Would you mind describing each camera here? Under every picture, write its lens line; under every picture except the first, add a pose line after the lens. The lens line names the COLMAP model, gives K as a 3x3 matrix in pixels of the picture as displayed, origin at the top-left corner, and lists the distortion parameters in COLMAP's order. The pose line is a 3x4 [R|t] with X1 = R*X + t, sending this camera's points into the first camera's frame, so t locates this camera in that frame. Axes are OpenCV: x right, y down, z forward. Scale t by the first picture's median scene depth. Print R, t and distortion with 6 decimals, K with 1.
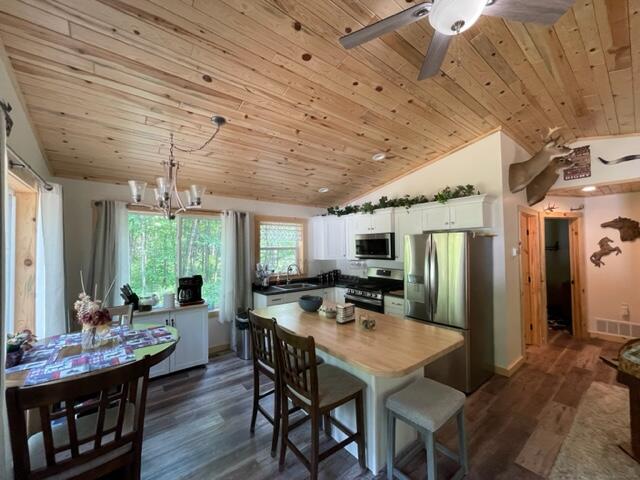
lens RADIAL K [[255.9, 0, 317.3], [0, 255.9, 241.3], [0, 0, 1]] dist [0.002731, -0.000016]
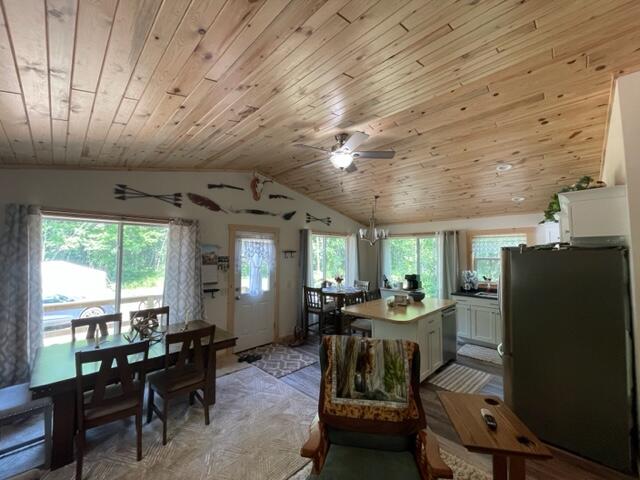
lens RADIAL K [[259.8, 0, 319.7], [0, 259.8, 241.6], [0, 0, 1]] dist [-0.002243, -0.000120]
pose [[0.132968, -0.039592, -0.990329, 0.921229], [0.024228, 0.999033, -0.036687, -0.024857], [0.990824, -0.019116, 0.133799, 0.145522]]
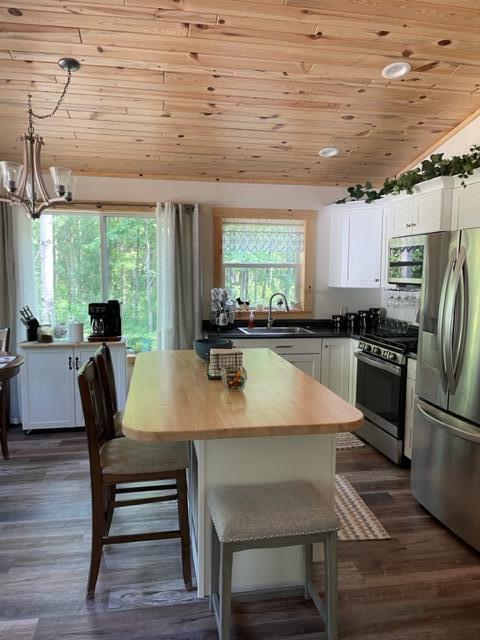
lens RADIAL K [[481.5, 0, 239.6], [0, 481.5, 323.3], [0, 0, 1]] dist [0.023480, -0.028289]
pose [[0.885172, 0.063095, -0.460965, 0.358264], [-0.002729, 0.991449, 0.130464, 0.018792], [0.465255, -0.114225, 0.877776, 0.011403]]
